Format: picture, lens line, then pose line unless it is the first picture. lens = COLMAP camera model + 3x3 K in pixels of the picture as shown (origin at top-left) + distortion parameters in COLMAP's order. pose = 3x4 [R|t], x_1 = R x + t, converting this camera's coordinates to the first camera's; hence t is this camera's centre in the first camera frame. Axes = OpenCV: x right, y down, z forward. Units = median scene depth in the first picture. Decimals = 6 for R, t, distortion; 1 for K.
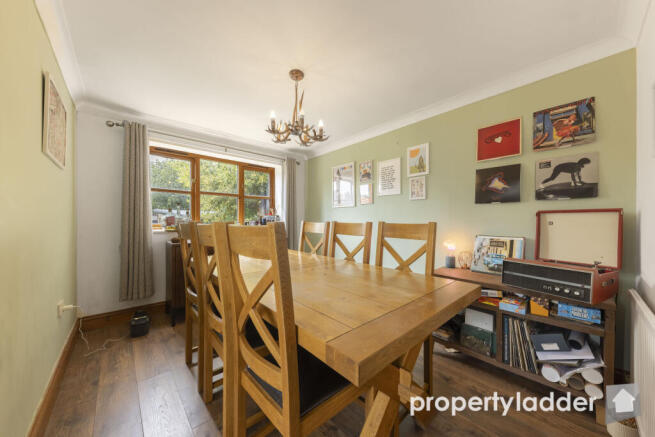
lens RADIAL K [[227.8, 0, 328.9], [0, 227.8, 220.7], [0, 0, 1]] dist [0.001821, 0.000084]
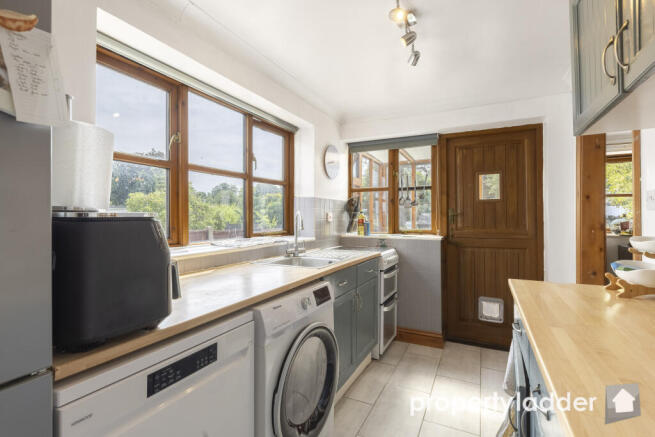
lens RADIAL K [[313.9, 0, 327.1], [0, 313.9, 217.9], [0, 0, 1]] dist [0.002522, -0.000357]
pose [[0.933077, -0.010258, 0.359530, -0.530086], [0.010220, 0.999946, 0.002005, -0.020108], [-0.359531, 0.001803, 0.933131, 0.324576]]
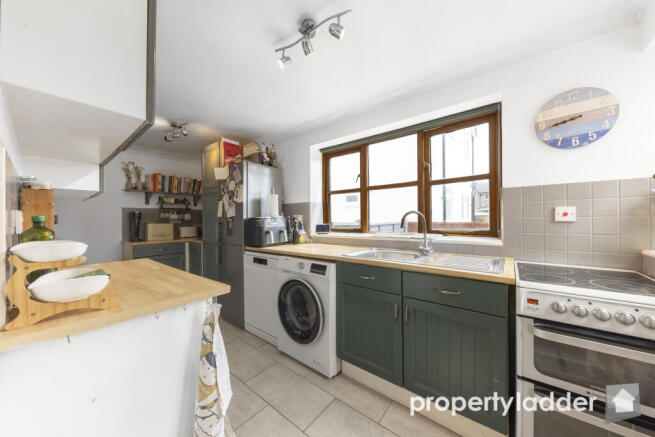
lens RADIAL K [[227.8, 0, 327.8], [0, 227.8, 217.3], [0, 0, 1]] dist [0.001821, 0.000084]
pose [[0.147575, -0.010905, -0.988991, 0.188305], [0.012609, 0.999879, -0.009144, -0.016020], [0.988970, -0.011120, 0.147695, 0.734744]]
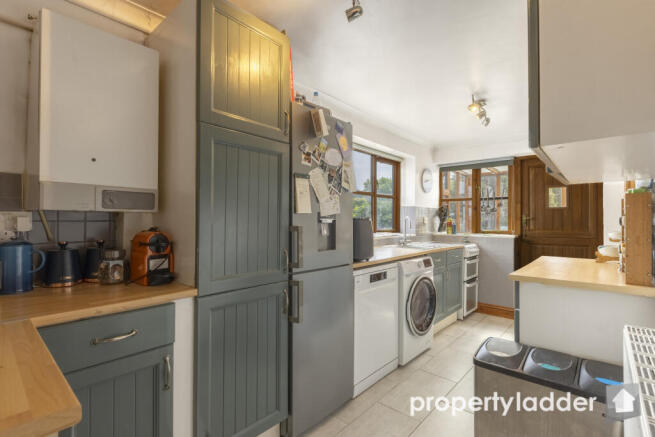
lens RADIAL K [[313.9, 0, 320.6], [0, 313.9, 218.5], [0, 0, 1]] dist [0.002522, -0.000357]
pose [[0.995972, -0.002086, 0.089641, -0.749711], [0.002787, 0.999967, -0.007693, -0.019164], [-0.089622, 0.007912, 0.995944, -0.089767]]
